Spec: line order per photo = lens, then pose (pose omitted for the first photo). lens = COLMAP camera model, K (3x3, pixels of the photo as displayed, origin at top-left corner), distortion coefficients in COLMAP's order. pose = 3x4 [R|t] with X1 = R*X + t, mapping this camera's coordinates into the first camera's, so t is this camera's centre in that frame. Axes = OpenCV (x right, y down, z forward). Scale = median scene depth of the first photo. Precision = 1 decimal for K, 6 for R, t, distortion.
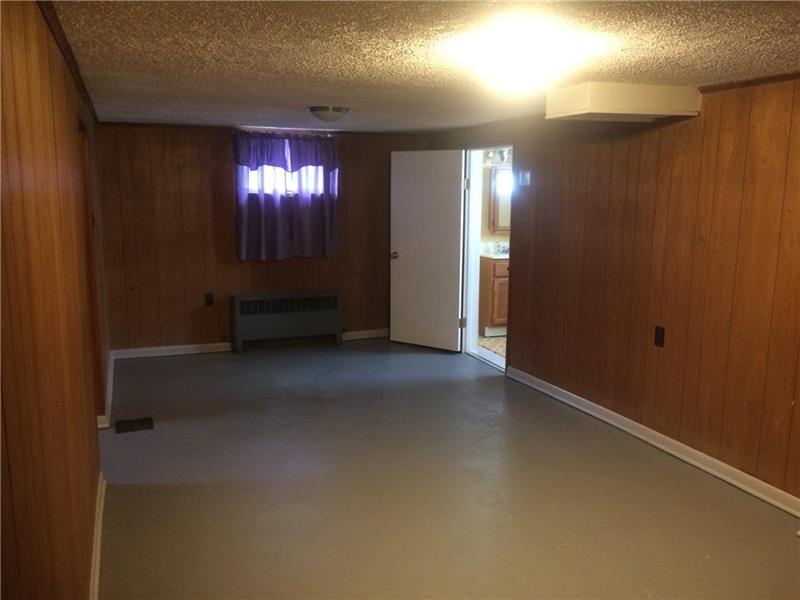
lens RADIAL K [[686.0, 0, 398.9], [0, 686.0, 298.5], [0, 0, 1]] dist [0.048125, -0.048590]
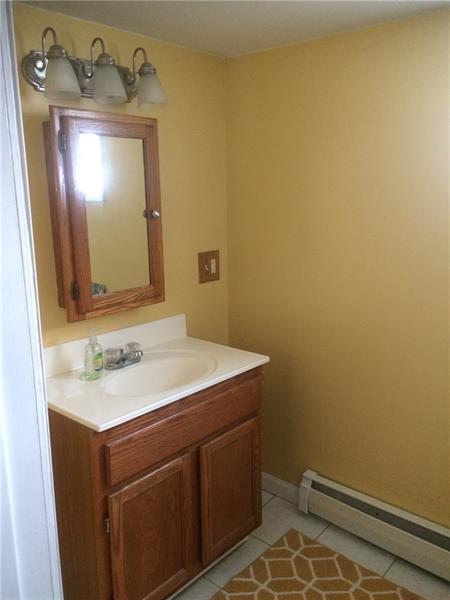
lens RADIAL K [[514.5, 0, 223.9], [0, 514.5, 300.7], [0, 0, 1]] dist [0.048125, -0.048590]
pose [[0.891365, -0.117117, 0.437895, 0.095877], [0.097154, 0.992957, 0.067806, -0.119345], [-0.442752, -0.017897, 0.896465, 0.777709]]
